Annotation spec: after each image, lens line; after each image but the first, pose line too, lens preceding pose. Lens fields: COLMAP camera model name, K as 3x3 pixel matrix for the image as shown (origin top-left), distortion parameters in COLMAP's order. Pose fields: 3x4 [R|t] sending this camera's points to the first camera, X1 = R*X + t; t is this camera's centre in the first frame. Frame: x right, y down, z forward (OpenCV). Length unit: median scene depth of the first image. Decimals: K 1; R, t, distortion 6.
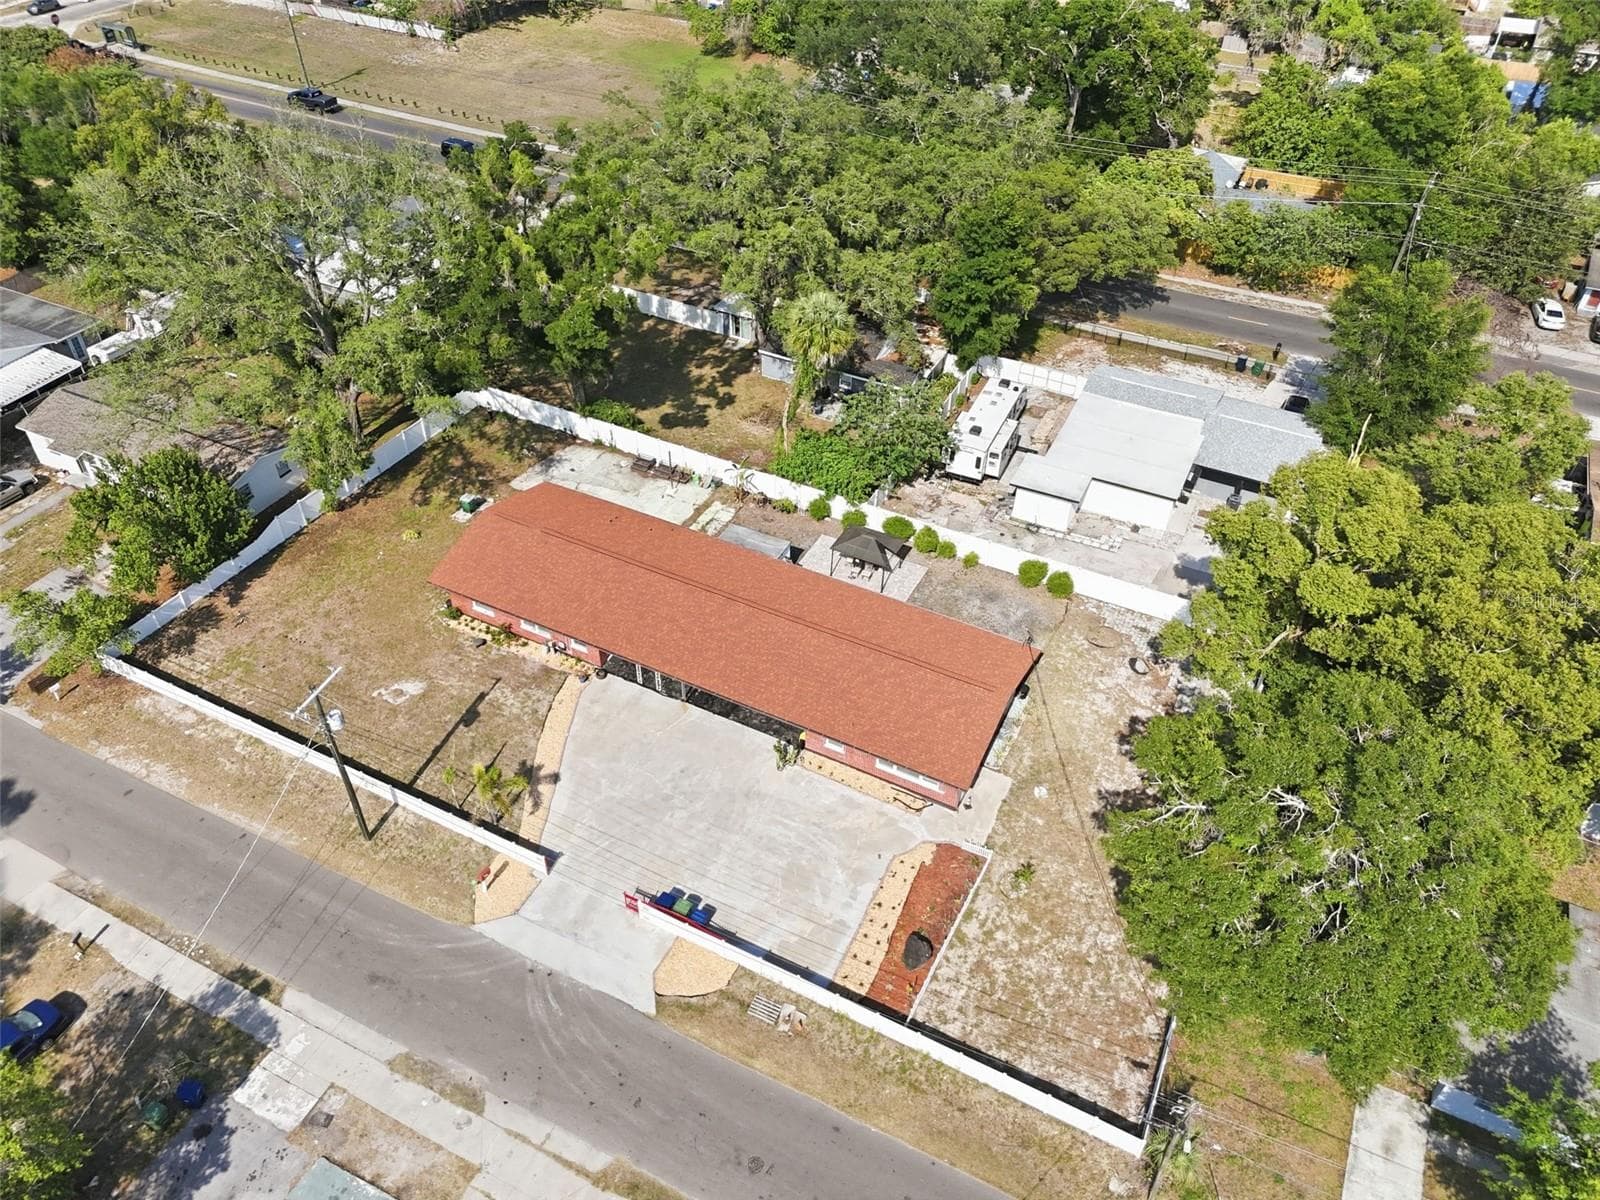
lens RADIAL K [[1169.4, 0, 800.0], [0, 1169.4, 600.0], [0, 0, 1]] dist [0.104429, -0.112618]
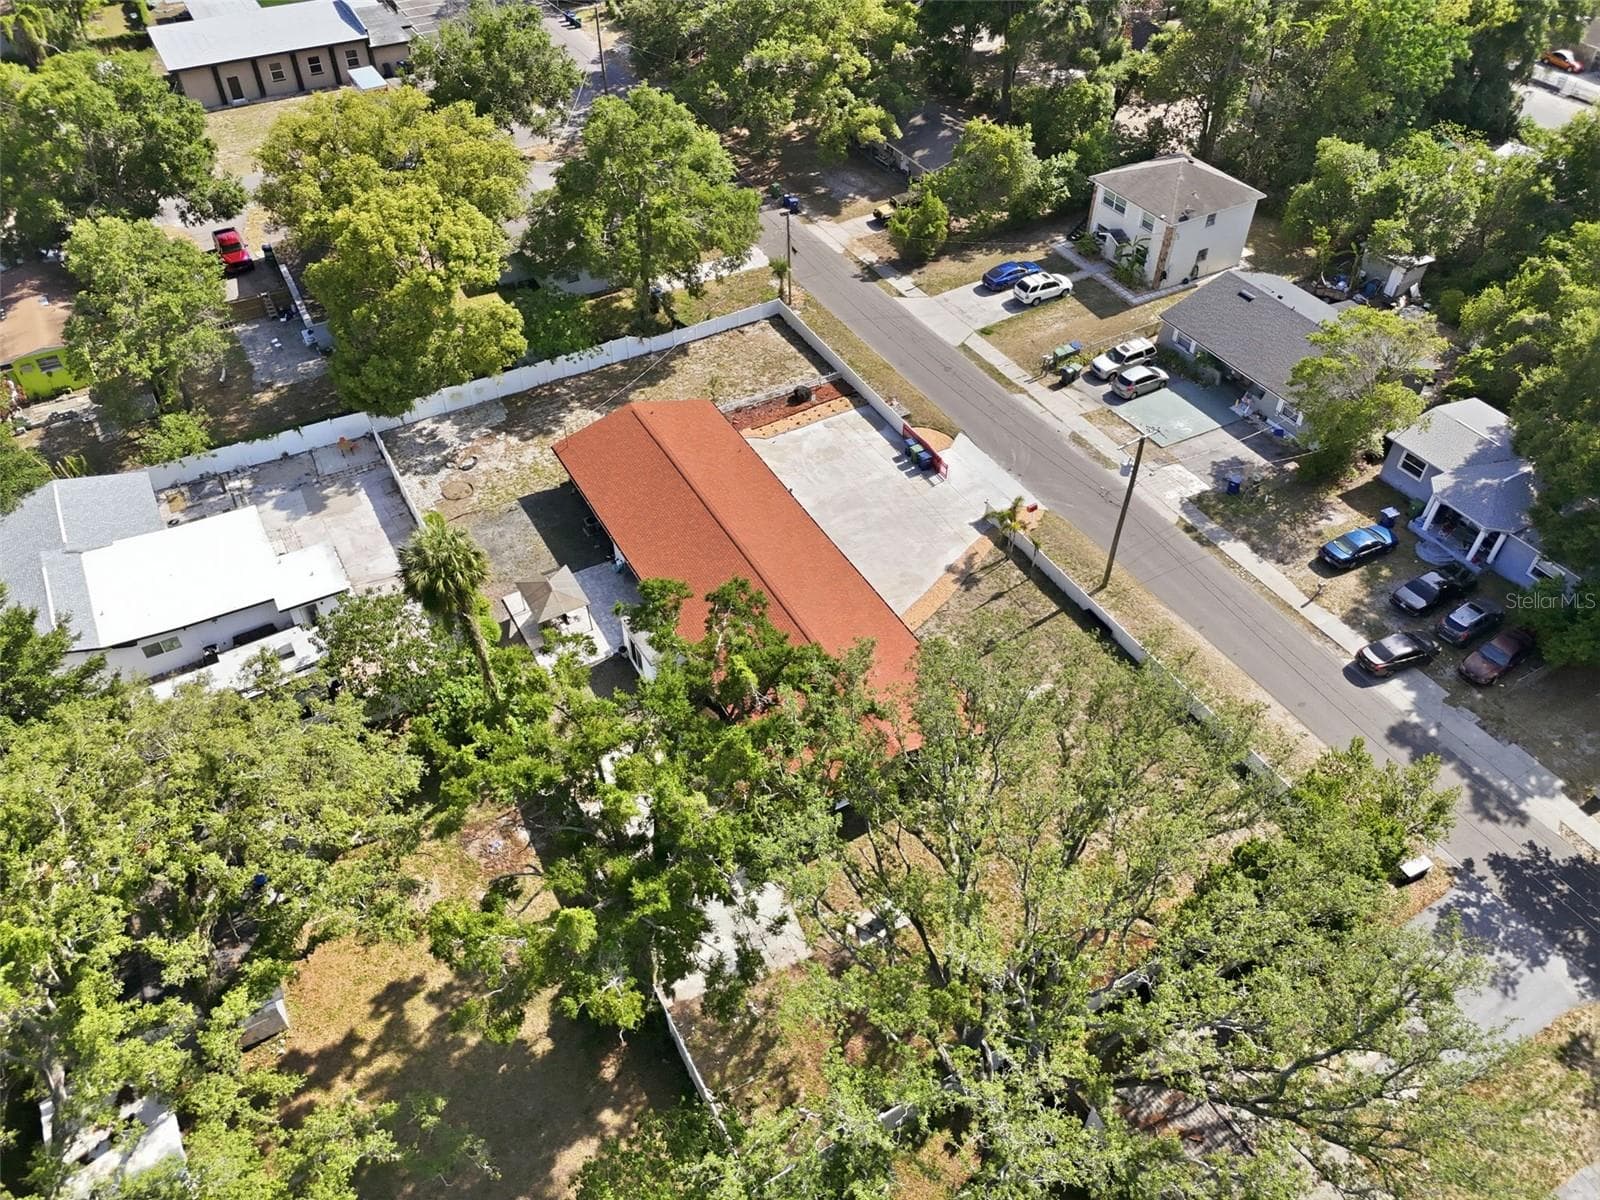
lens RADIAL K [[1167.5, 0, 800.0], [0, 1167.5, 600.0], [0, 0, 1]] dist [0.112282, -0.167688]
pose [[-0.826437, -0.406715, 0.389339, -0.451091], [0.354397, 0.161556, 0.921033, -0.802690], [-0.437498, 0.899156, 0.010623, 0.877594]]
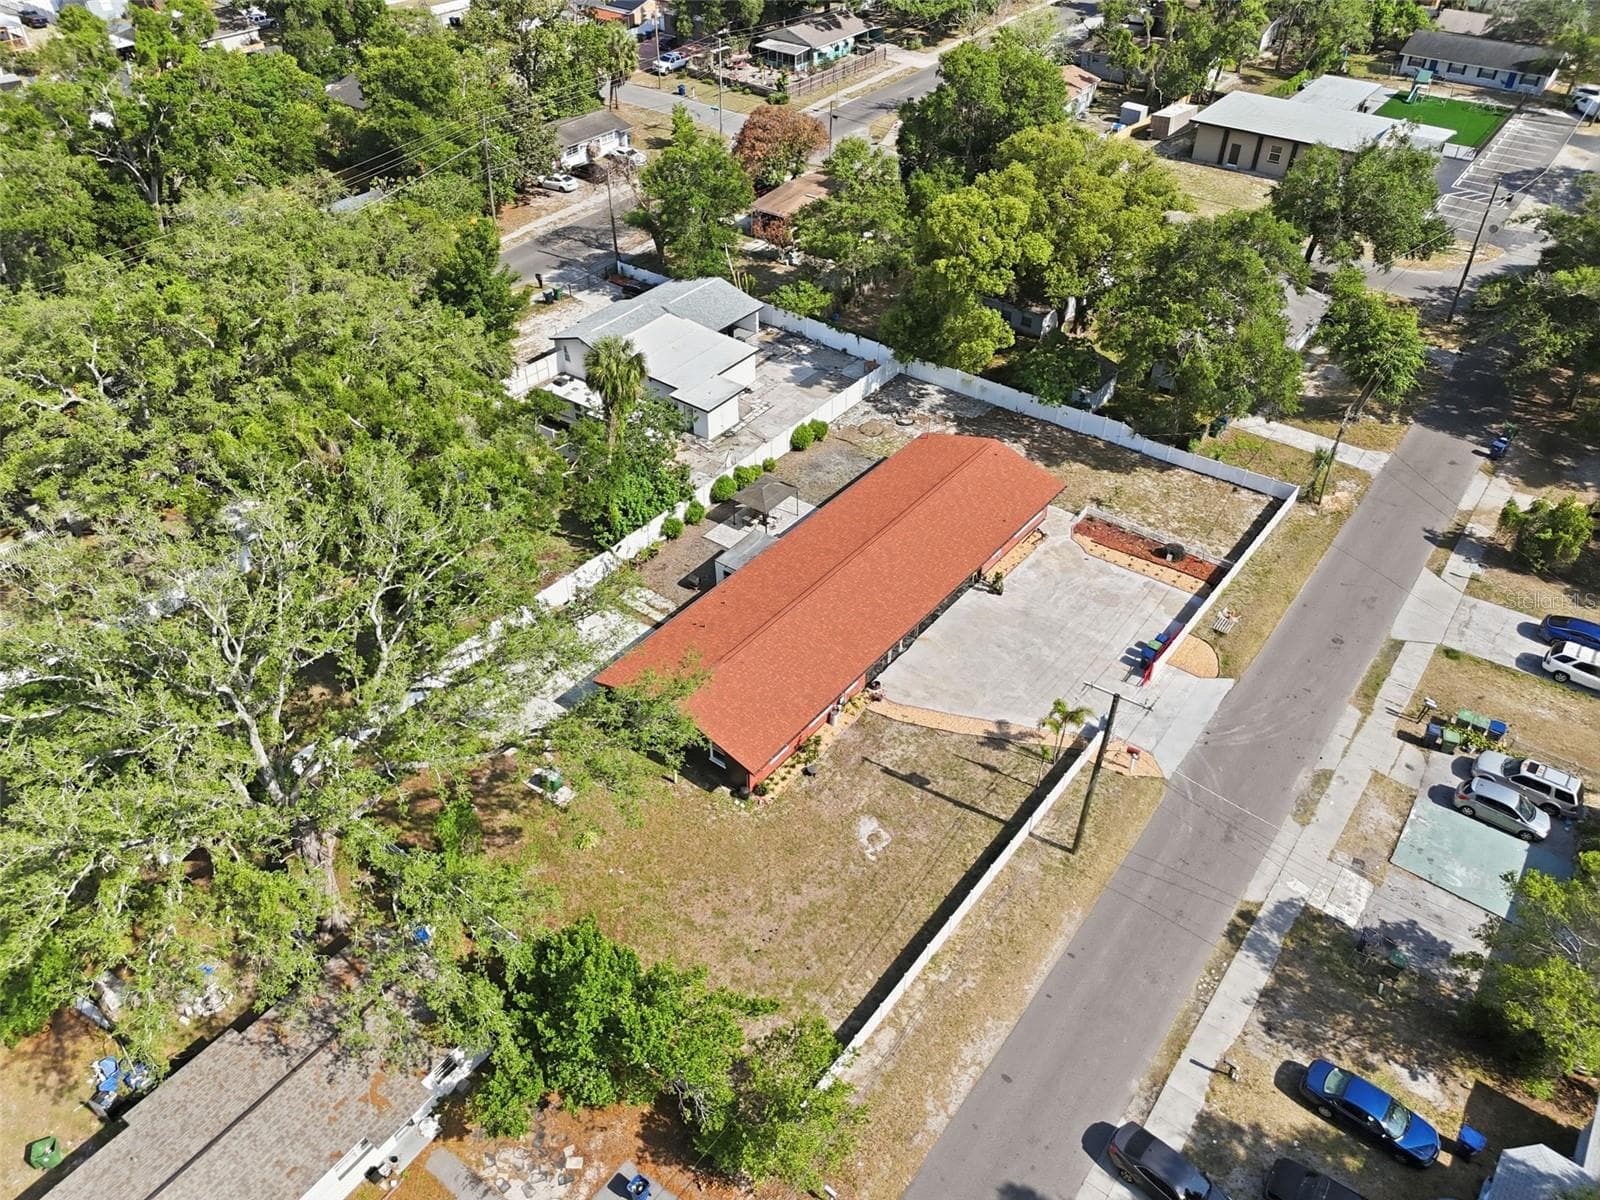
lens RADIAL K [[1172.9, 0, 800.0], [0, 1172.9, 600.0], [0, 0, 1]] dist [0.076795, -0.088960]
pose [[0.182828, -0.630855, 0.754053, -0.798618], [0.642164, 0.657392, 0.394287, -0.380874], [-0.744446, 0.412139, 0.525302, 0.425257]]
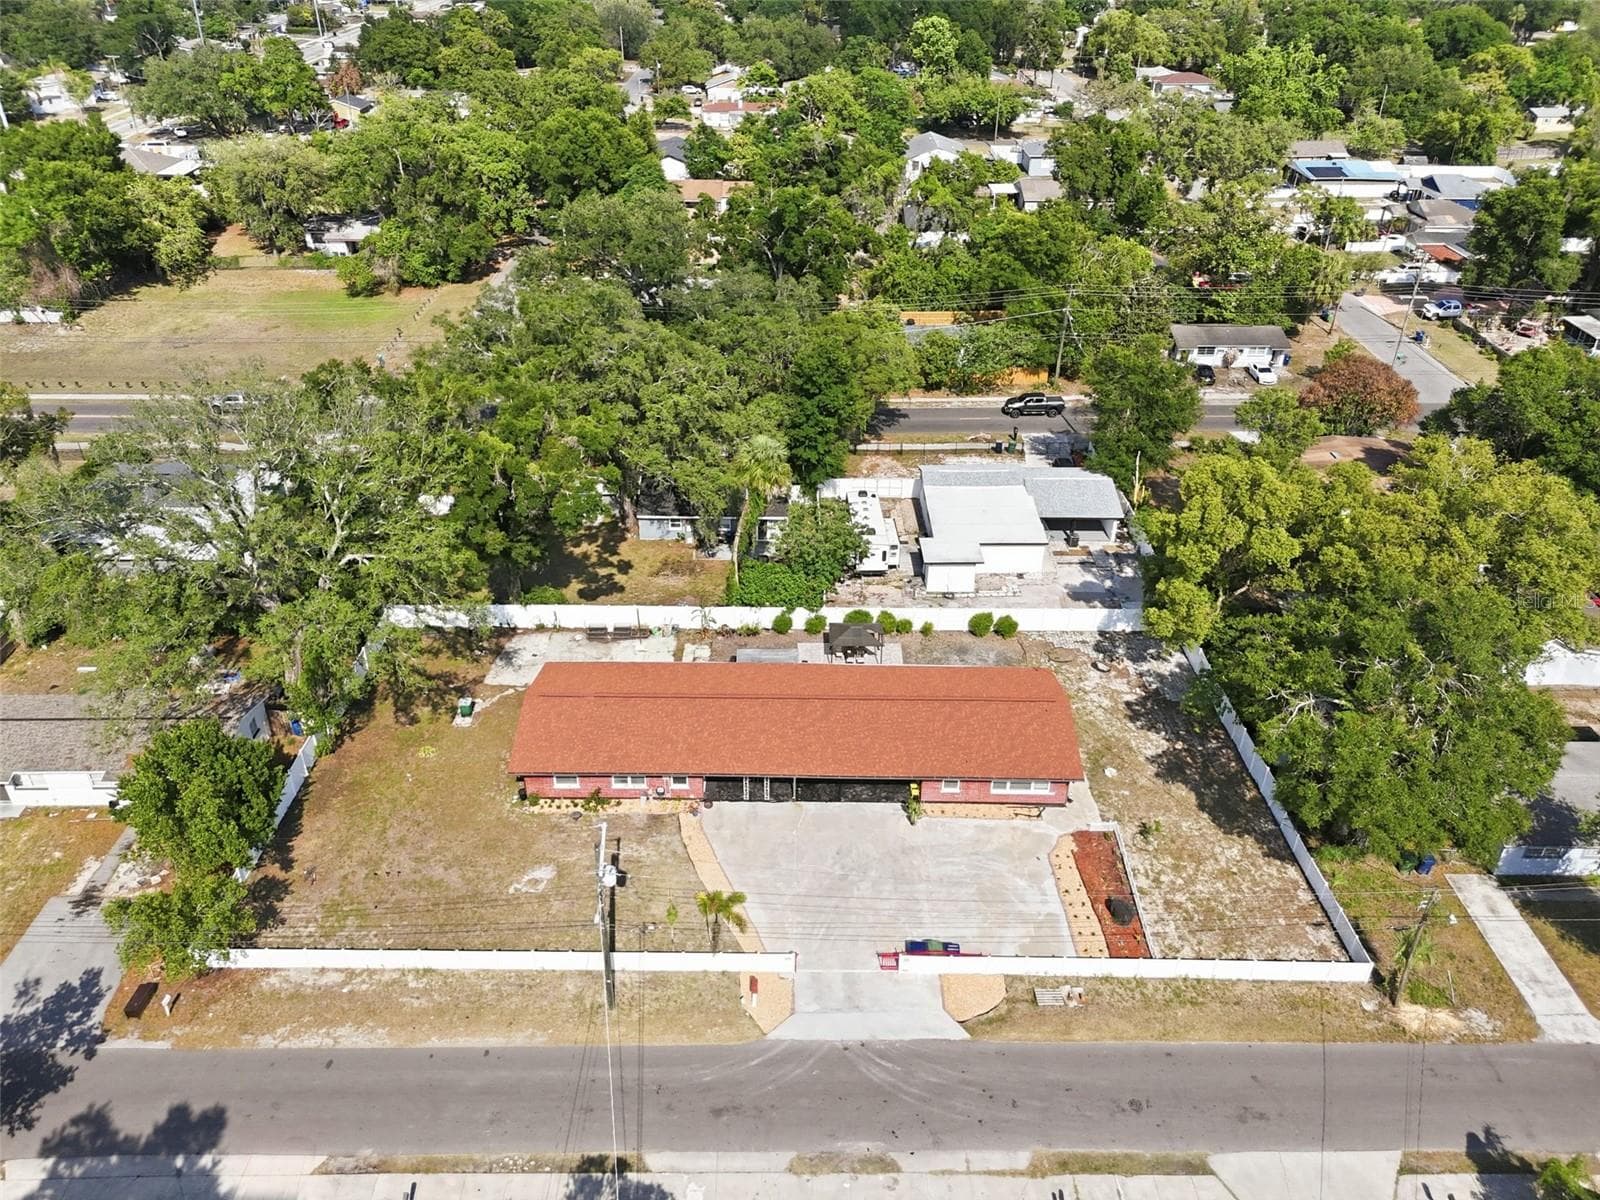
lens RADIAL K [[1169.4, 0, 800.0], [0, 1169.4, 600.0], [0, 0, 1]] dist [0.104429, -0.112618]
pose [[0.893442, -0.241460, 0.378759, -0.398605], [0.299791, 0.948482, -0.102507, 0.019678], [-0.334495, 0.205132, 0.919801, -0.031934]]
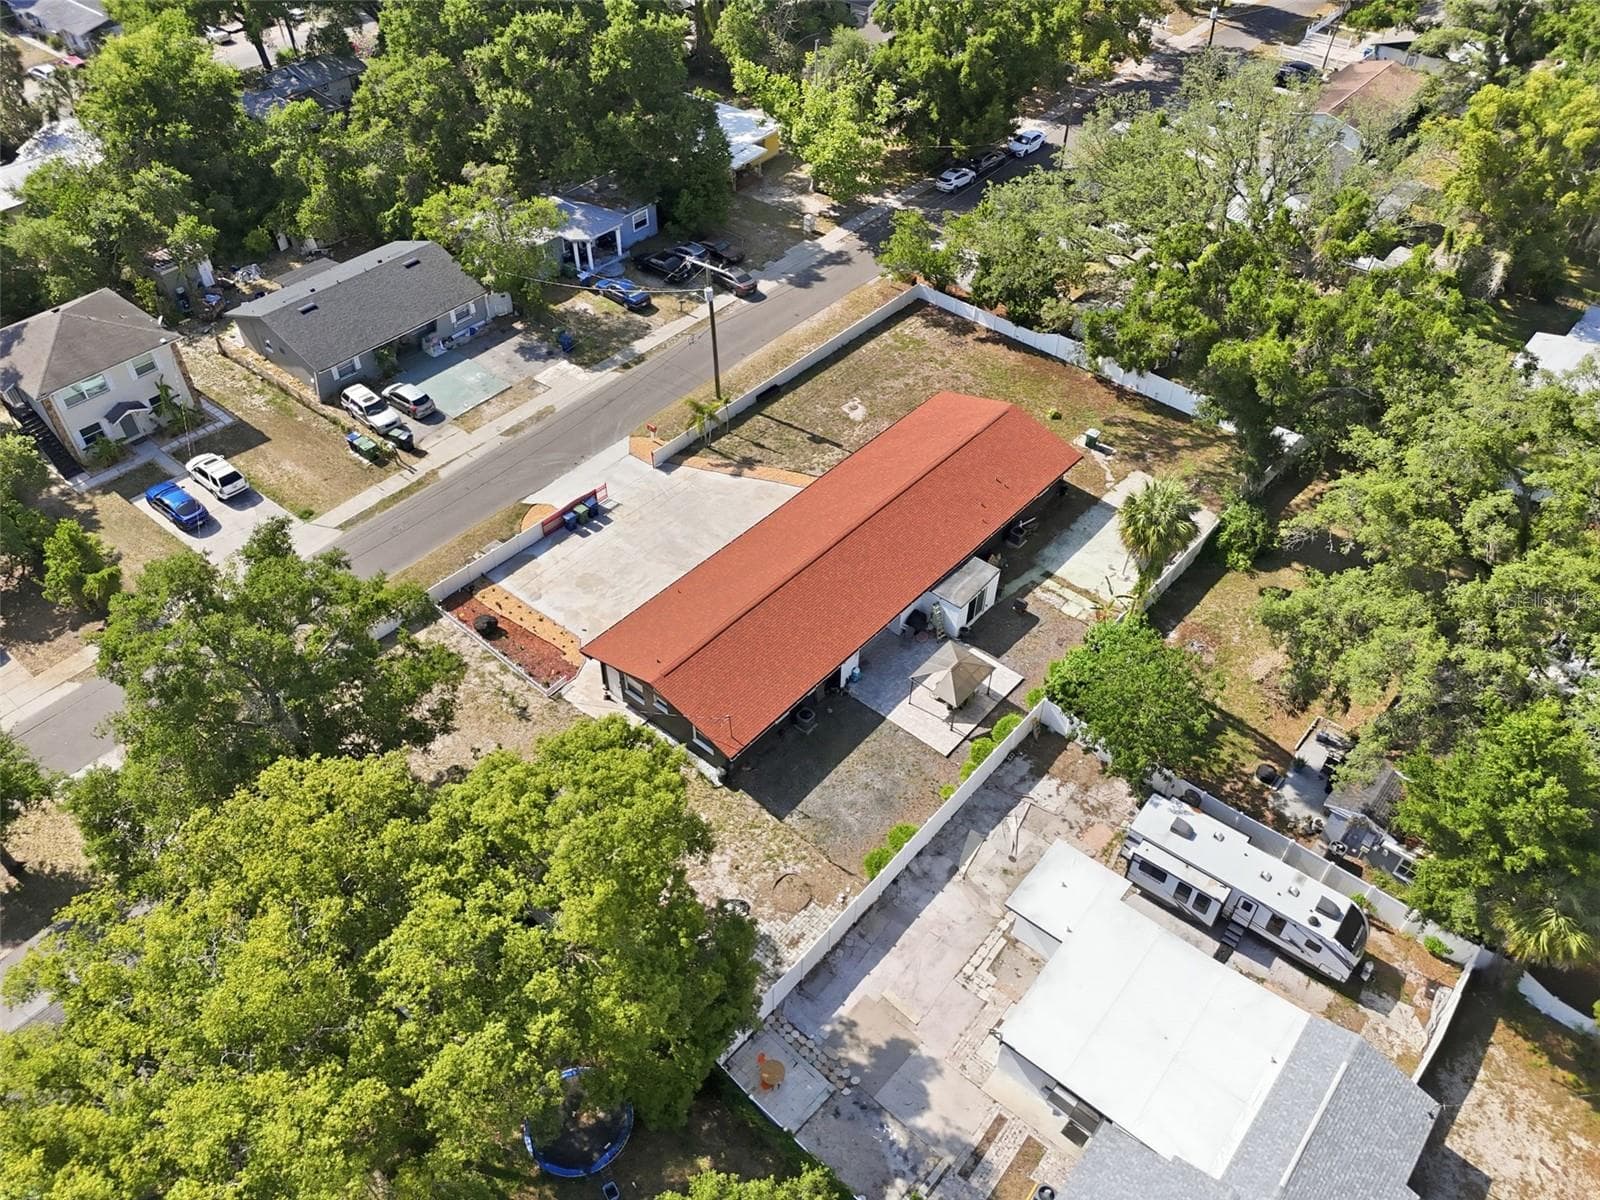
lens RADIAL K [[1169.4, 0, 800.0], [0, 1169.4, 600.0], [0, 0, 1]] dist [0.104429, -0.112618]
pose [[-0.242712, 0.657451, -0.713336, 0.648053], [-0.641841, 0.442541, 0.626257, -0.526658], [0.727414, 0.609848, 0.314570, 0.588146]]
